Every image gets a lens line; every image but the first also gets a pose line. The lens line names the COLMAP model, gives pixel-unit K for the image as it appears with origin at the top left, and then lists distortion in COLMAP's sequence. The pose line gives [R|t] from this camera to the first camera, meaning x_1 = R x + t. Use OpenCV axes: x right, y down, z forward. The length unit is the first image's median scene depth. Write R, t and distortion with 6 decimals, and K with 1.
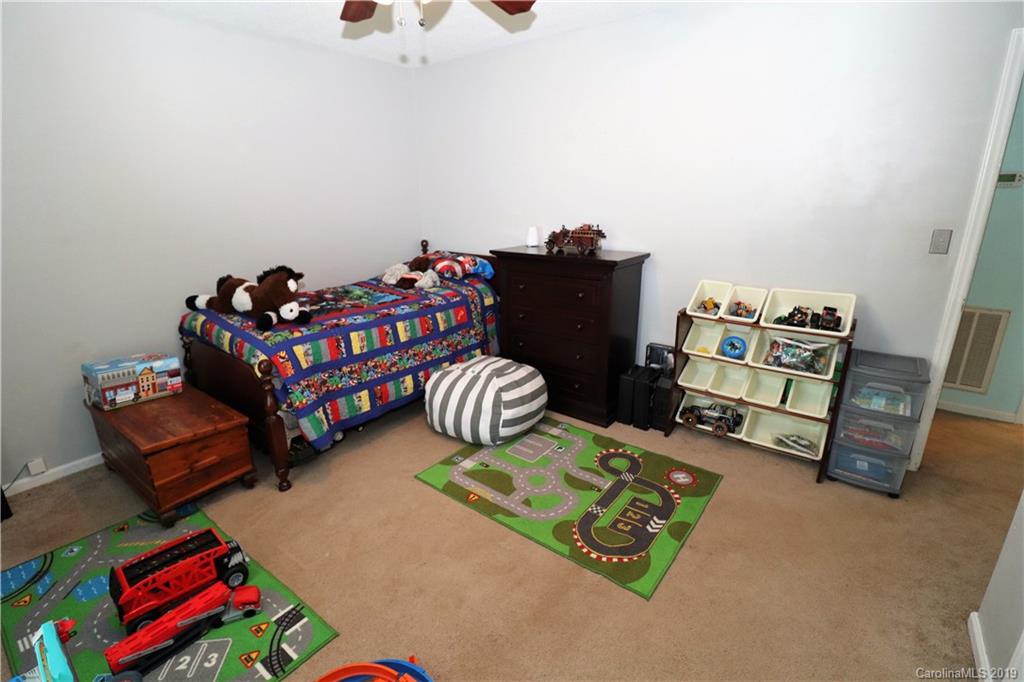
lens RADIAL K [[476.7, 0, 504.0], [0, 476.7, 335.9], [0, 0, 1]] dist [-0.006650, -0.010302]
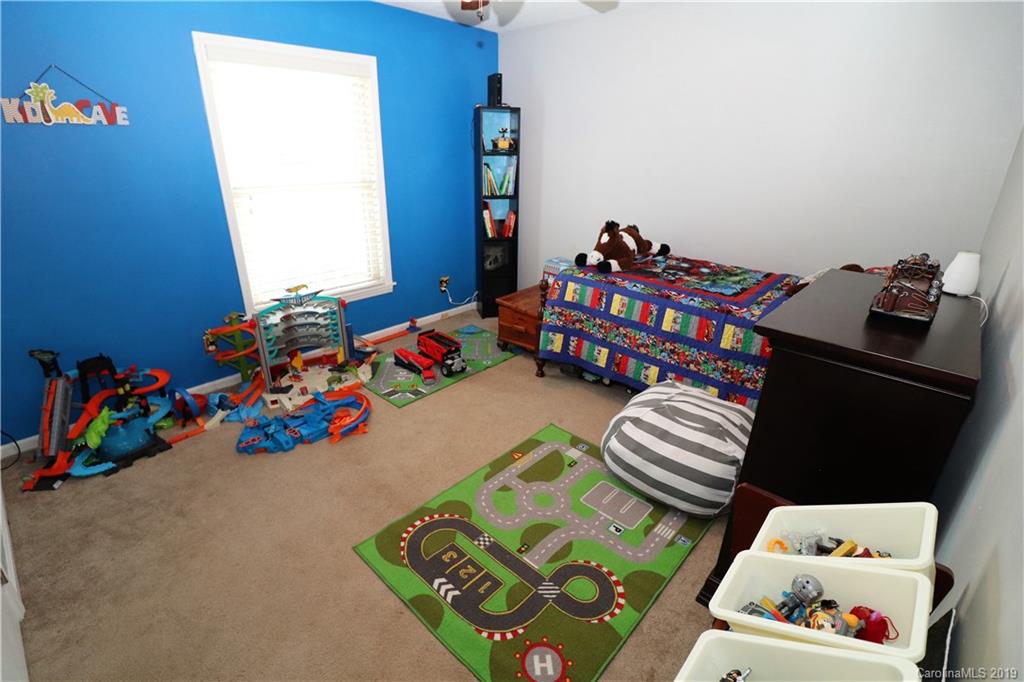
lens RADIAL K [[476.7, 0, 504.0], [0, 476.7, 342.8], [0, 0, 1]] dist [-0.006650, -0.010302]
pose [[-0.102016, 0.381249, -0.918827, 0.726366], [-0.298317, 0.869411, 0.393867, -0.256265], [0.948999, 0.314282, 0.025039, 0.767745]]
